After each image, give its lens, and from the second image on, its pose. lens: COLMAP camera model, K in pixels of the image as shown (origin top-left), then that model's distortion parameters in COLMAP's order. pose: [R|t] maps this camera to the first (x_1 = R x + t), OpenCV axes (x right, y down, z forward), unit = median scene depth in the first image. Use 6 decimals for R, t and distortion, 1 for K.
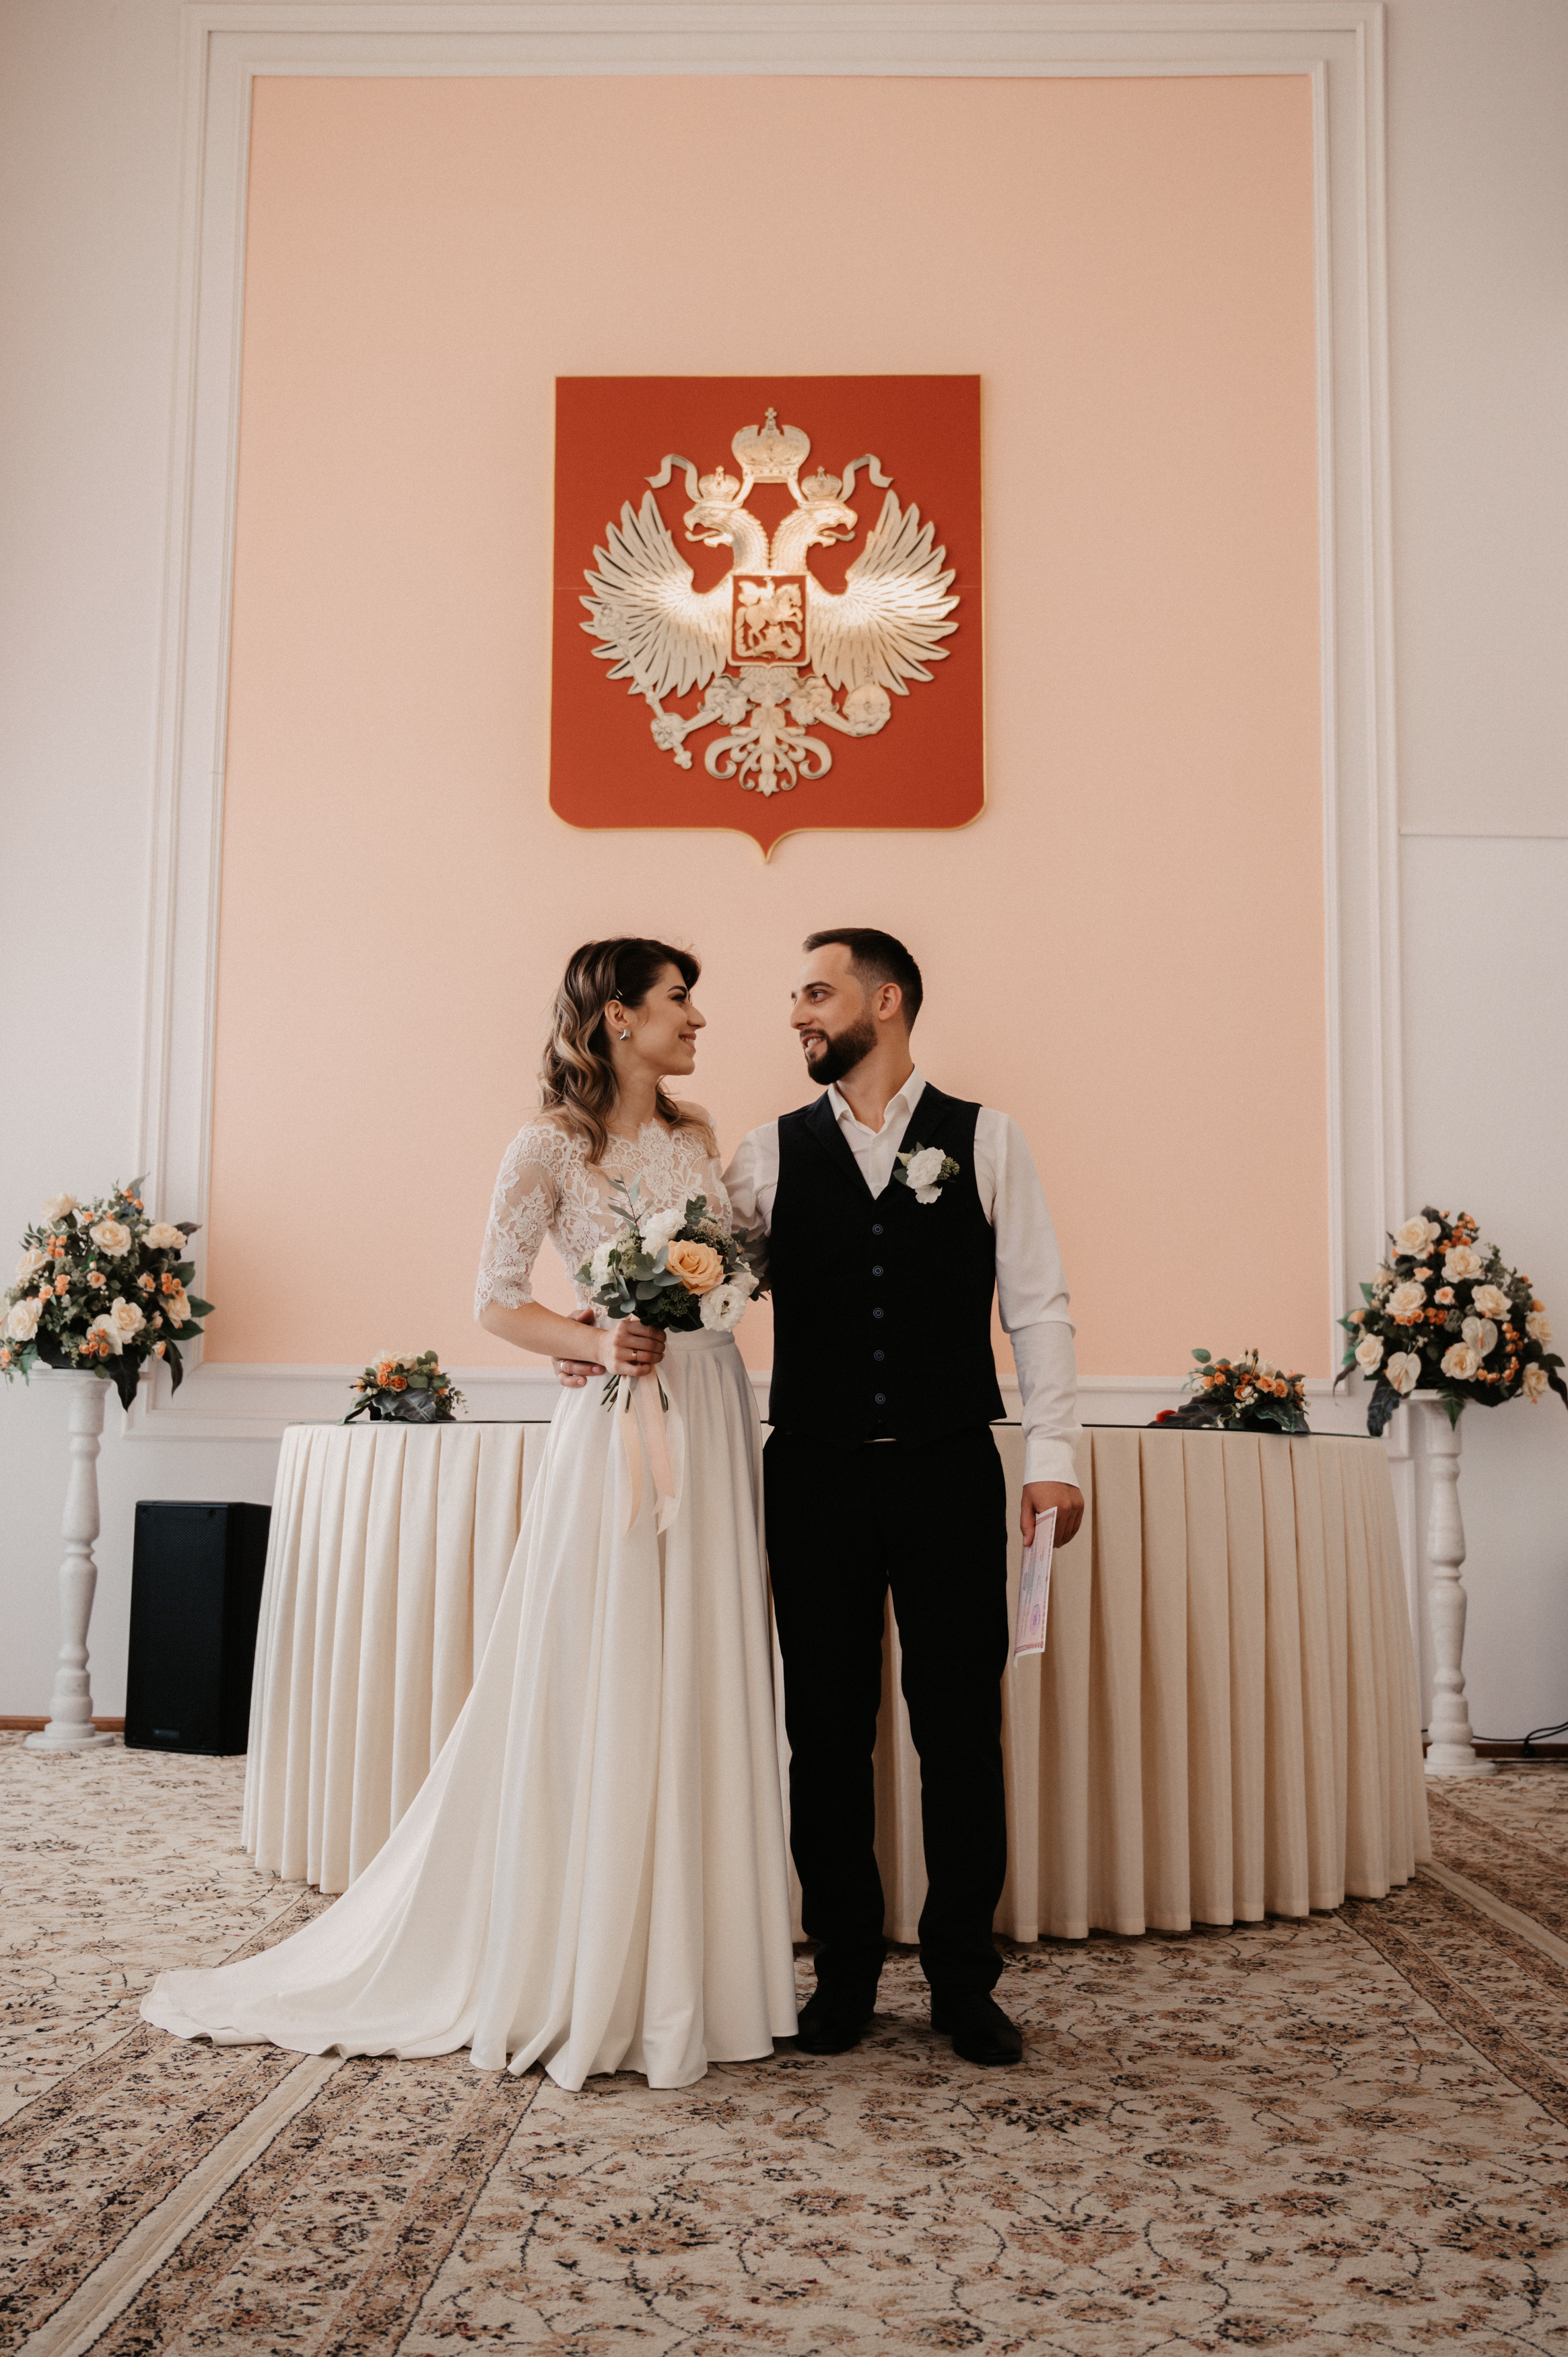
lens RADIAL K [[2345.2, 0, 791.7], [0, 2345.2, 1186.0], [0, 0, 1]] dist [0.002647, -0.009967]
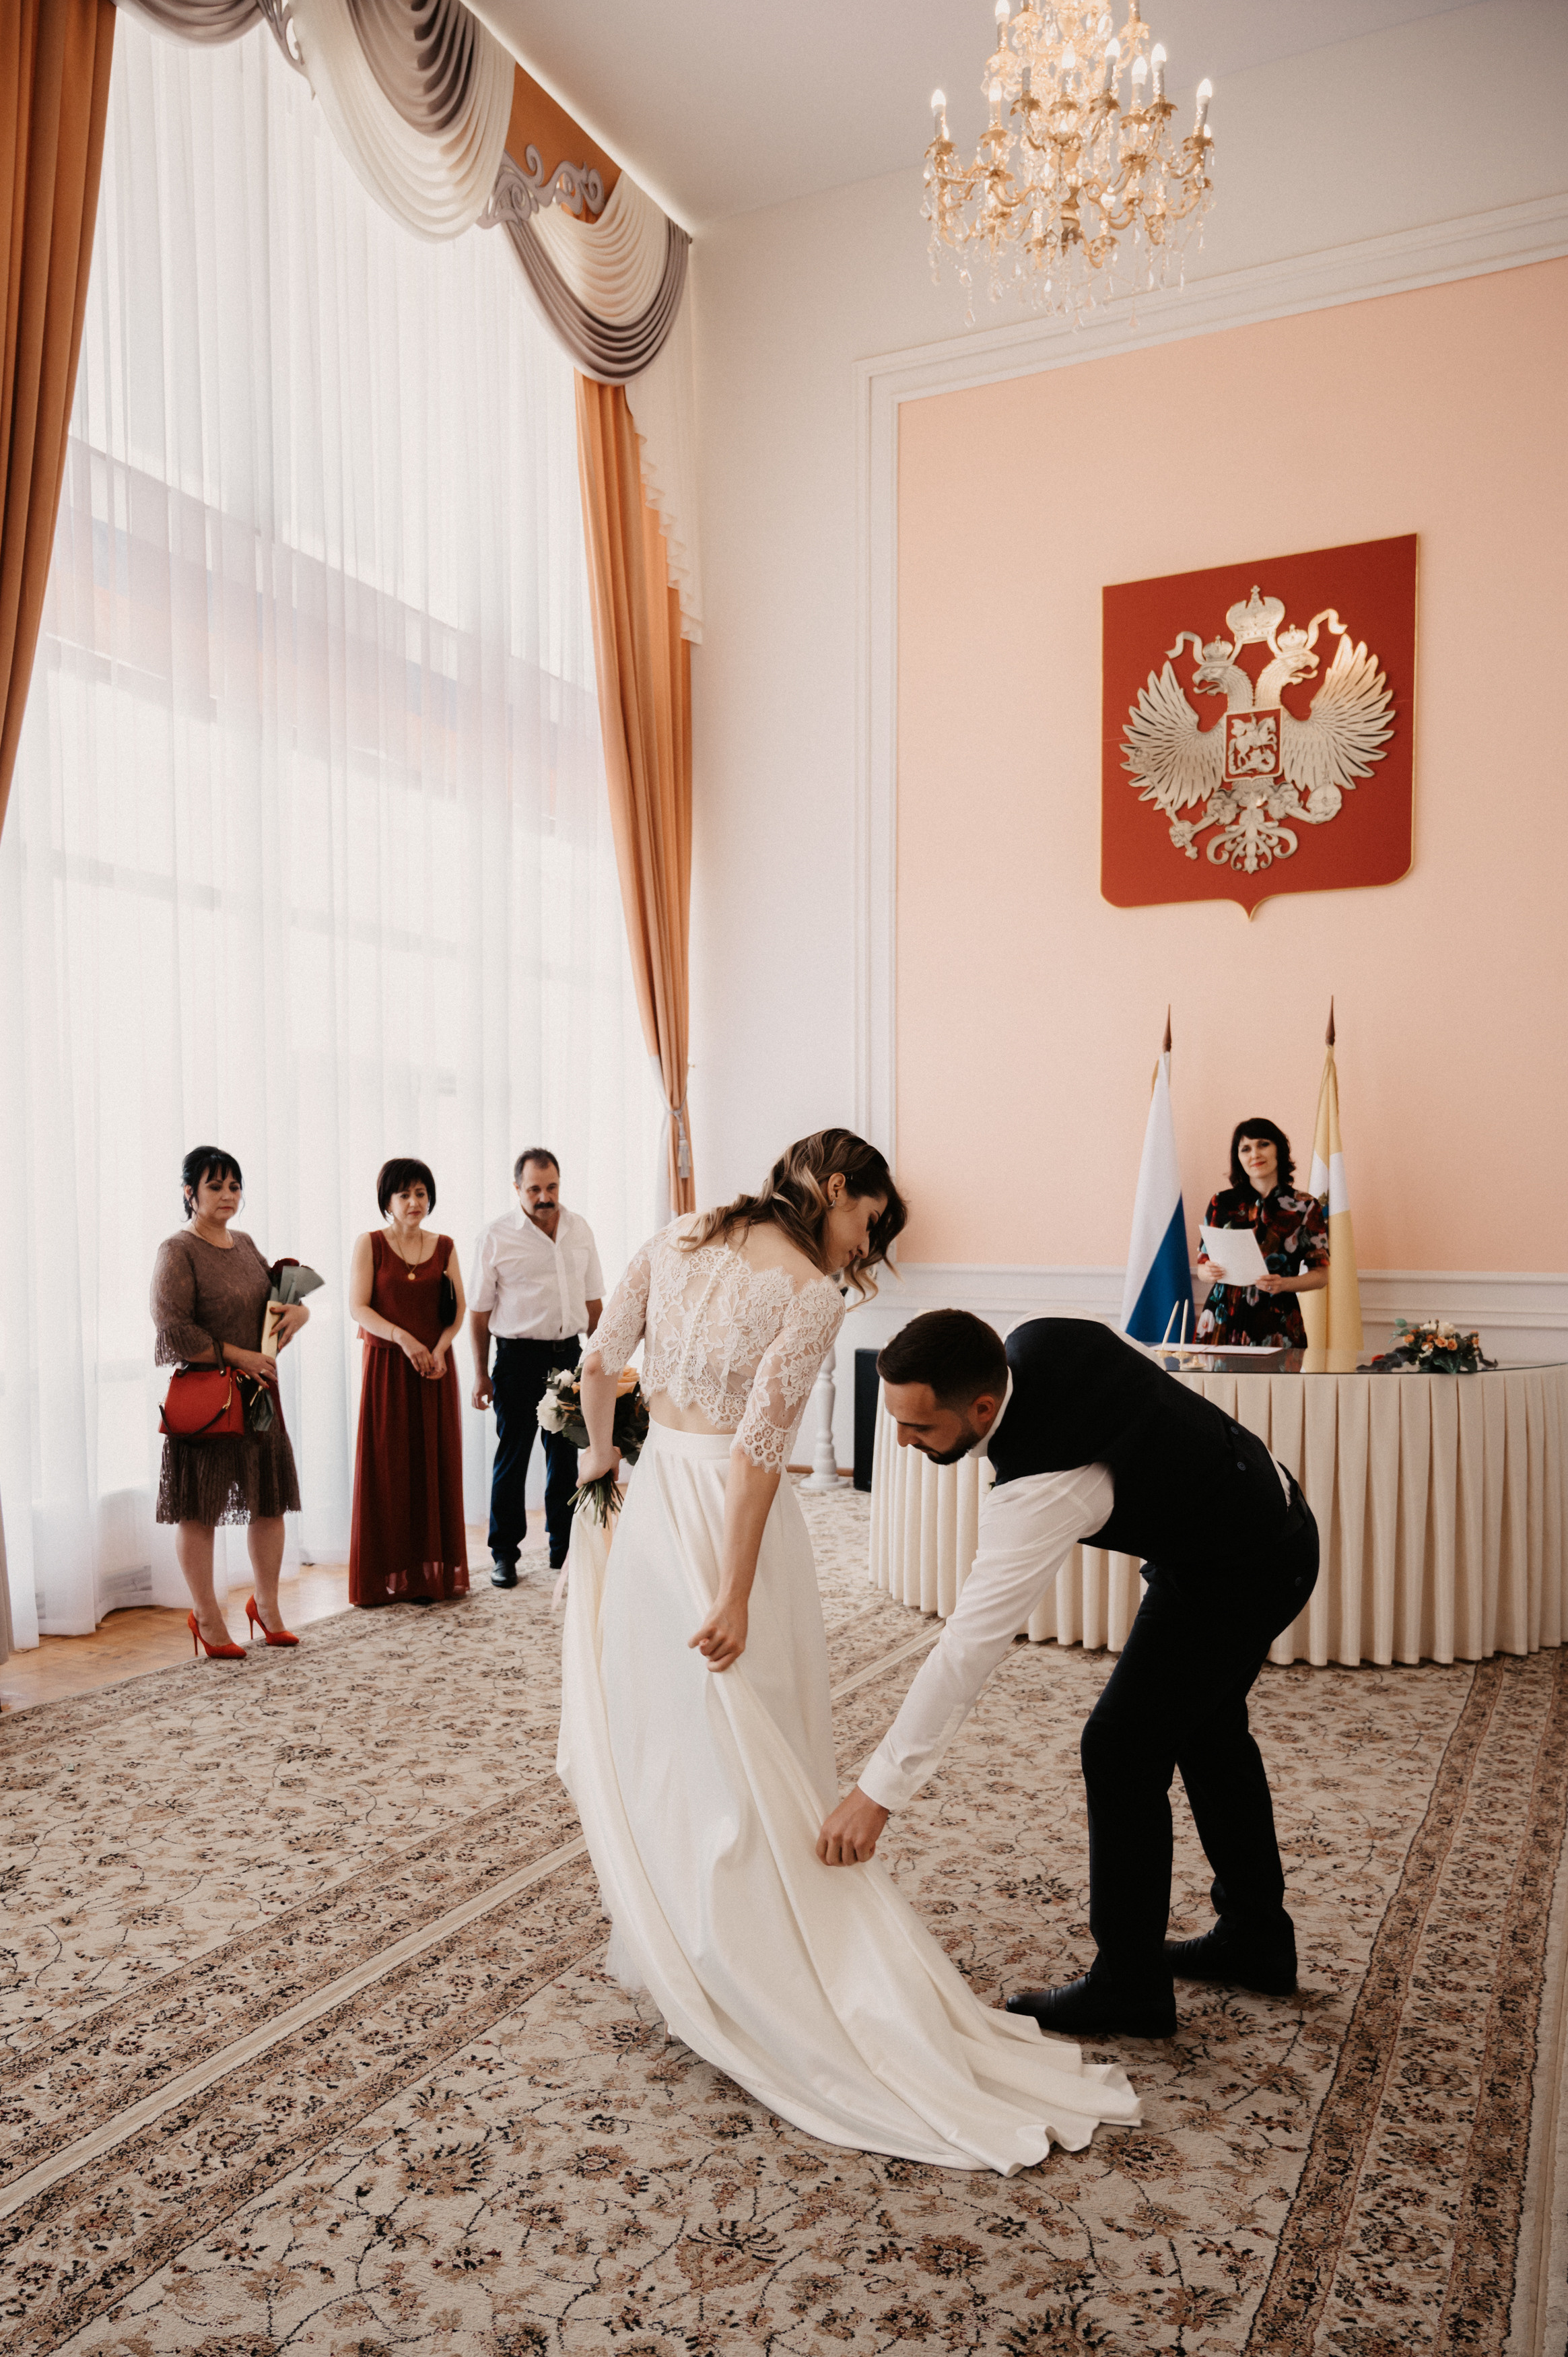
lens RADIAL K [[1795.4, 0, 673.1], [0, 1795.4, 1345.5], [0, 0, 1]] dist [-0.010101, 0.007703]
pose [[0.894897, 0.019597, -0.445842, 0.169908], [0.066967, 0.981827, 0.177572, -0.100371], [0.441219, -0.188765, 0.877322, -0.186586]]
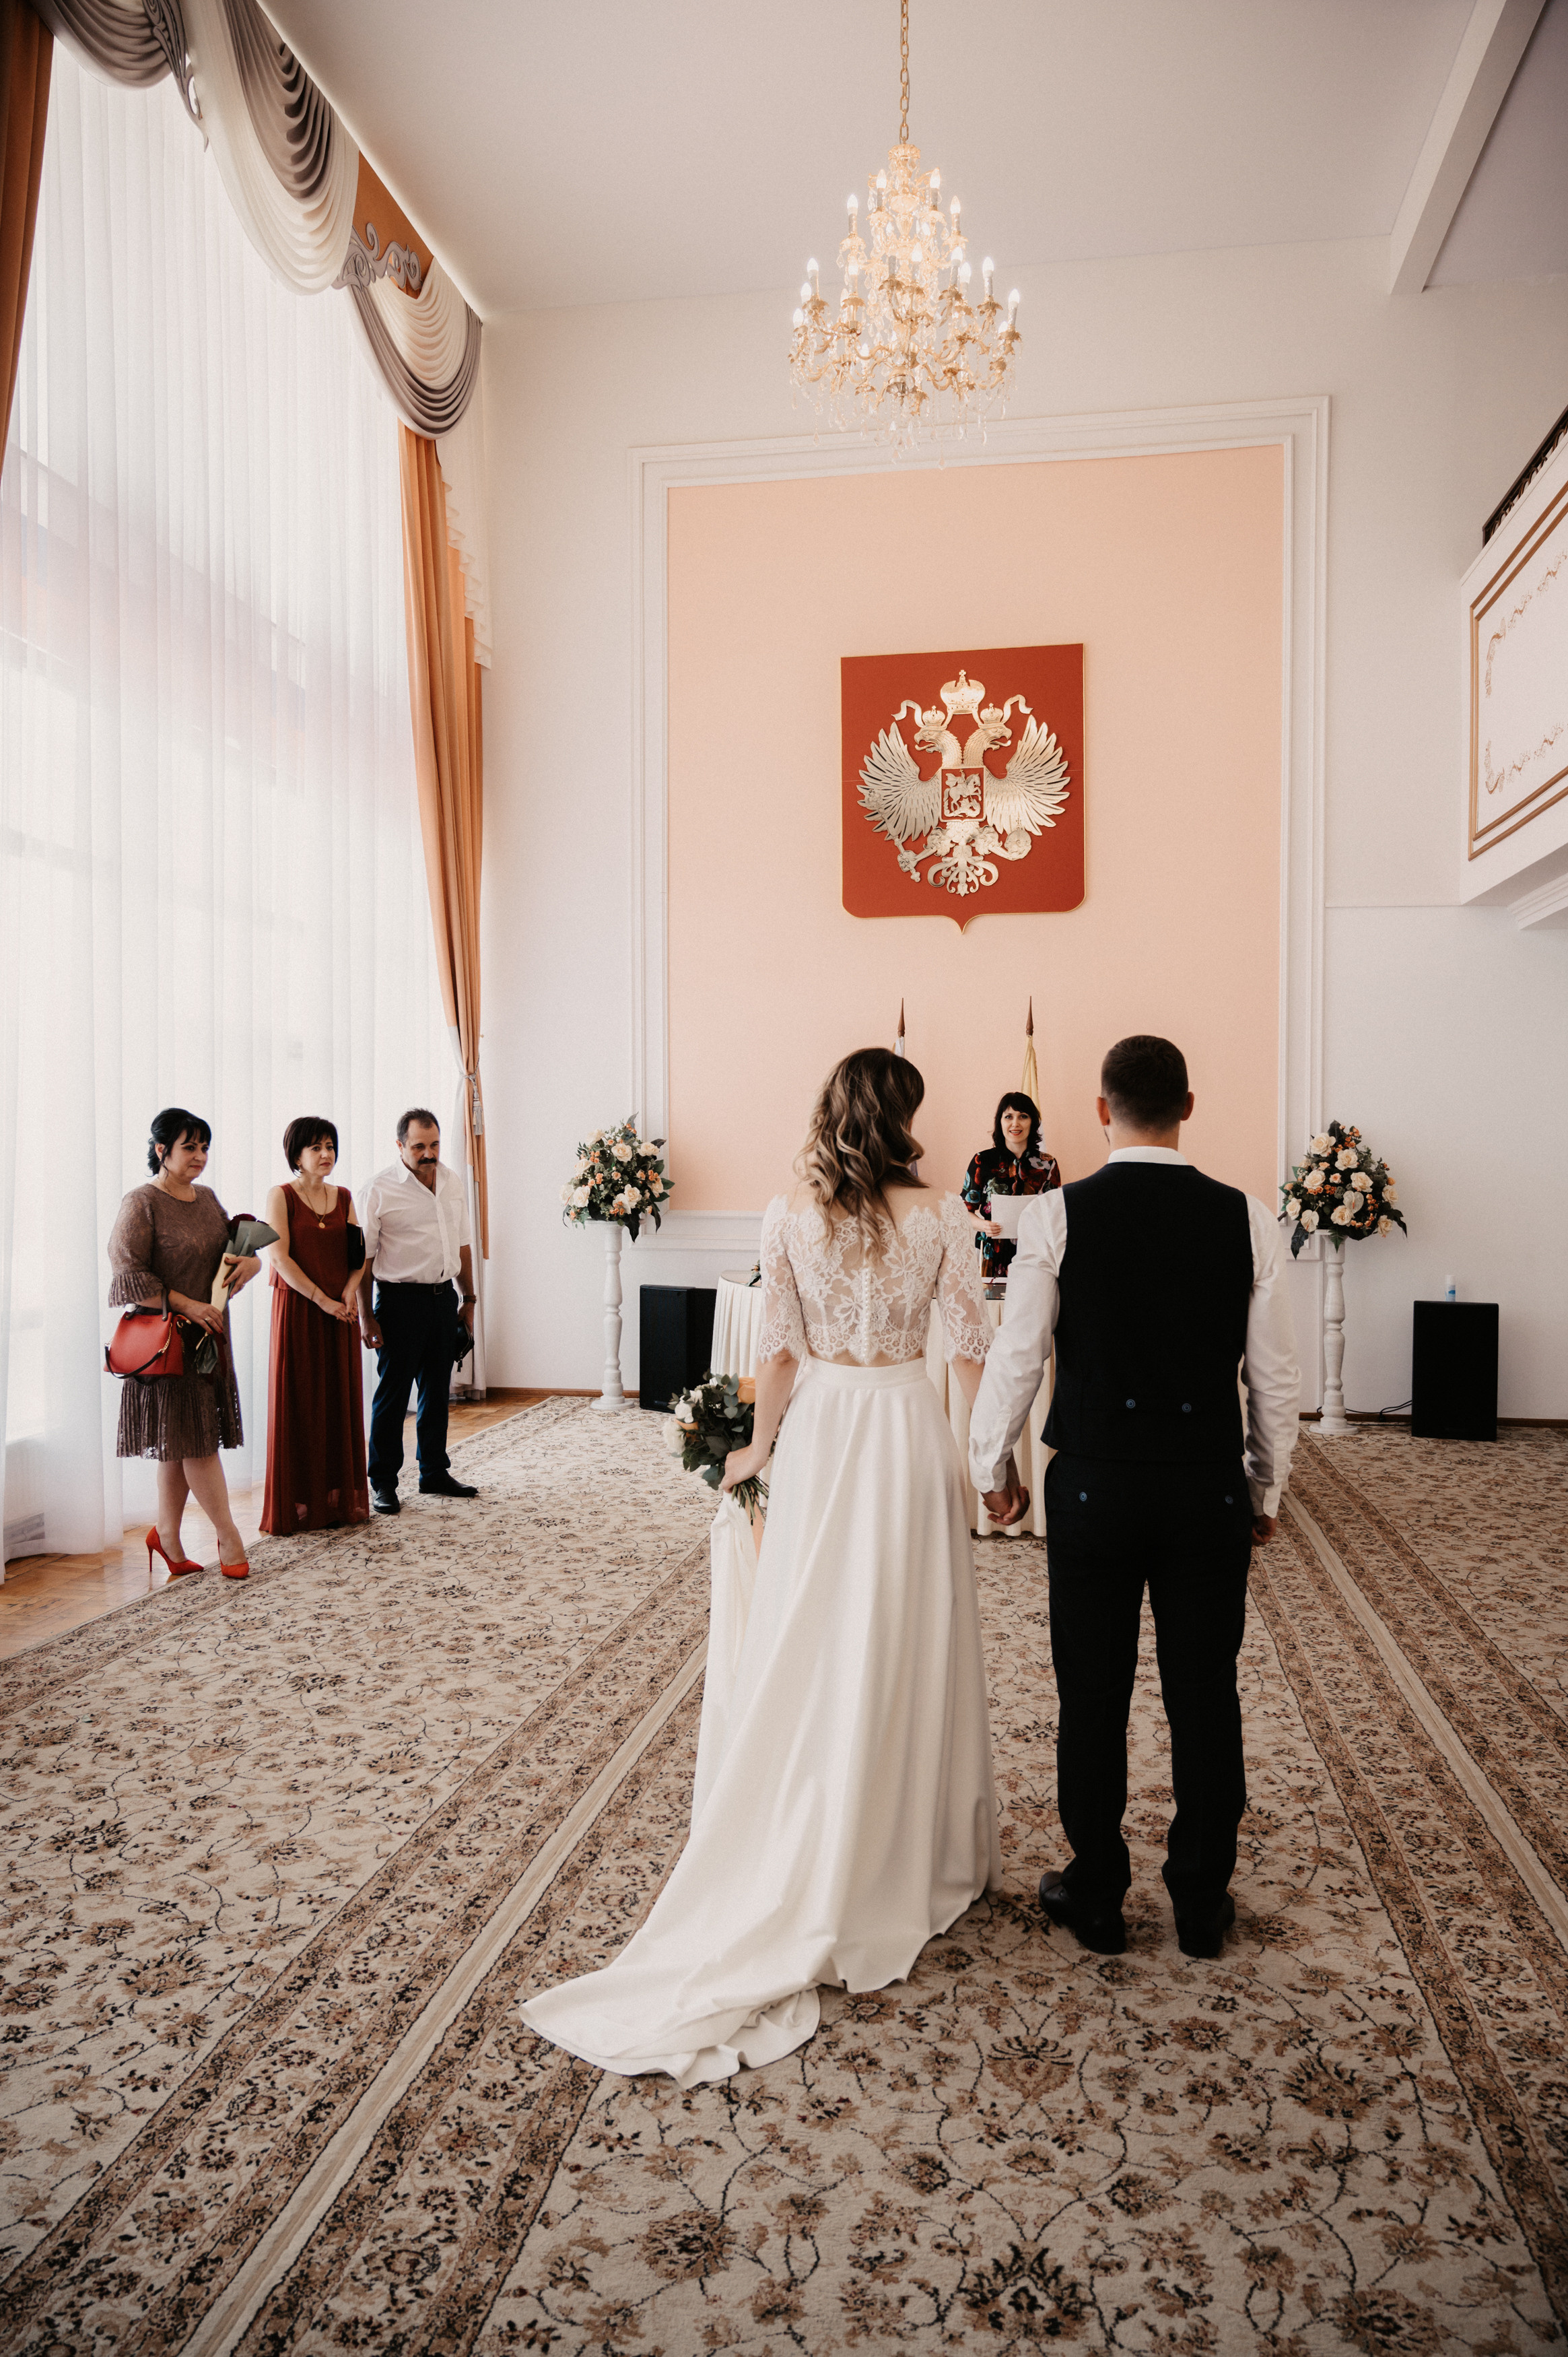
lens RADIAL K [[1574.6, 0, 790.8], [0, 1574.6, 1189.9], [0, 0, 1]] dist [-0.008205, 0.000693]
pose [[0.989194, -0.006968, -0.146446, 0.034676], [0.027193, 0.990258, 0.136565, -0.111415], [0.144068, -0.139071, 0.979747, -0.237402]]
